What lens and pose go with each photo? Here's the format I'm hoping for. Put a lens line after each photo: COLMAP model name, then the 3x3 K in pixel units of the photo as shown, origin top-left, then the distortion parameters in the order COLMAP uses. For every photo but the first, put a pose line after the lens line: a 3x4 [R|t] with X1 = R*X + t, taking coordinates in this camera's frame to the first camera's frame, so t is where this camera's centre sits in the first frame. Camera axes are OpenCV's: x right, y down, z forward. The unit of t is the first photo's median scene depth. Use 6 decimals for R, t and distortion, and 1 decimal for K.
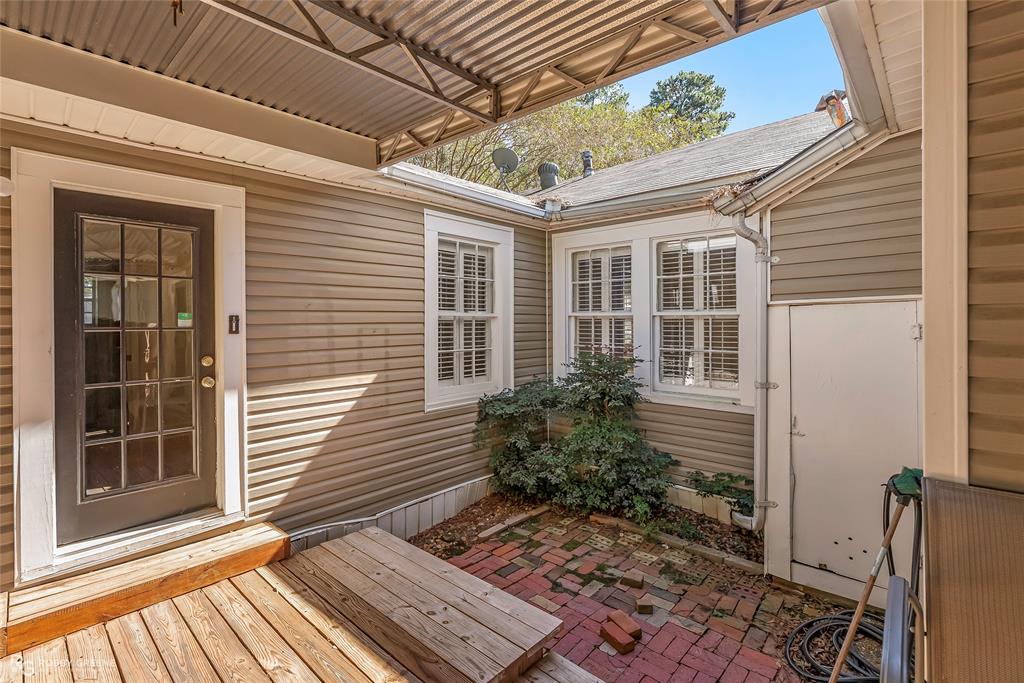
lens RADIAL K [[467.2, 0, 527.8], [0, 467.2, 324.1], [0, 0, 1]] dist [-0.003073, 0.001425]
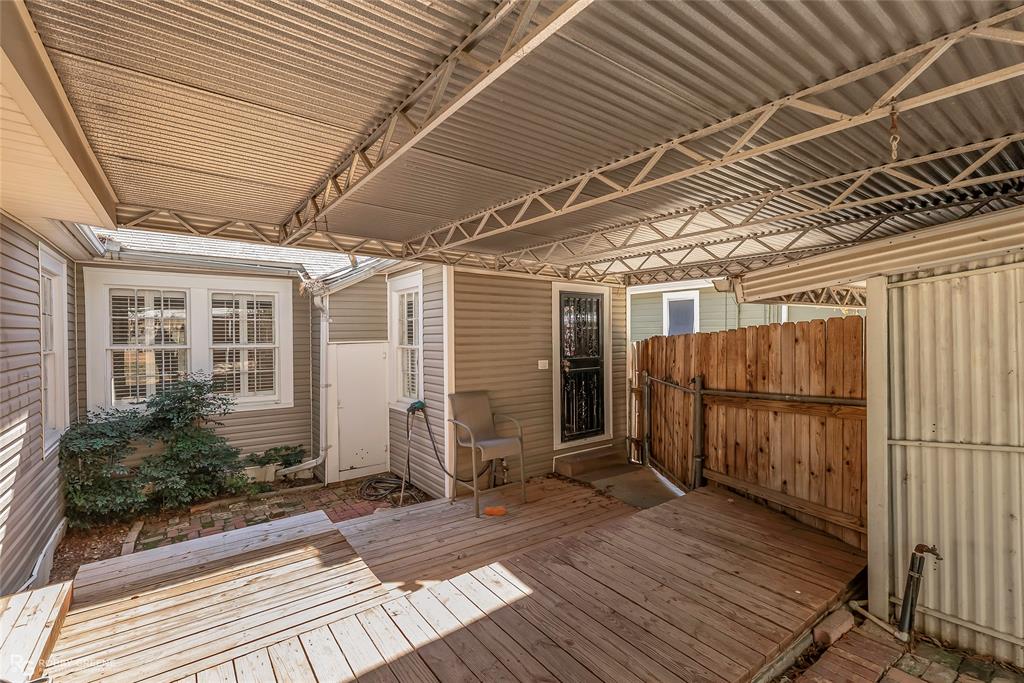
lens RADIAL K [[467.2, 0, 511.6], [0, 467.2, 338.4], [0, 0, 1]] dist [-0.003073, 0.001425]
pose [[0.210082, -0.005966, 0.977666, -0.964554], [0.005209, 0.999974, 0.004983, -0.055766], [-0.977670, 0.004046, 0.210107, -0.118735]]
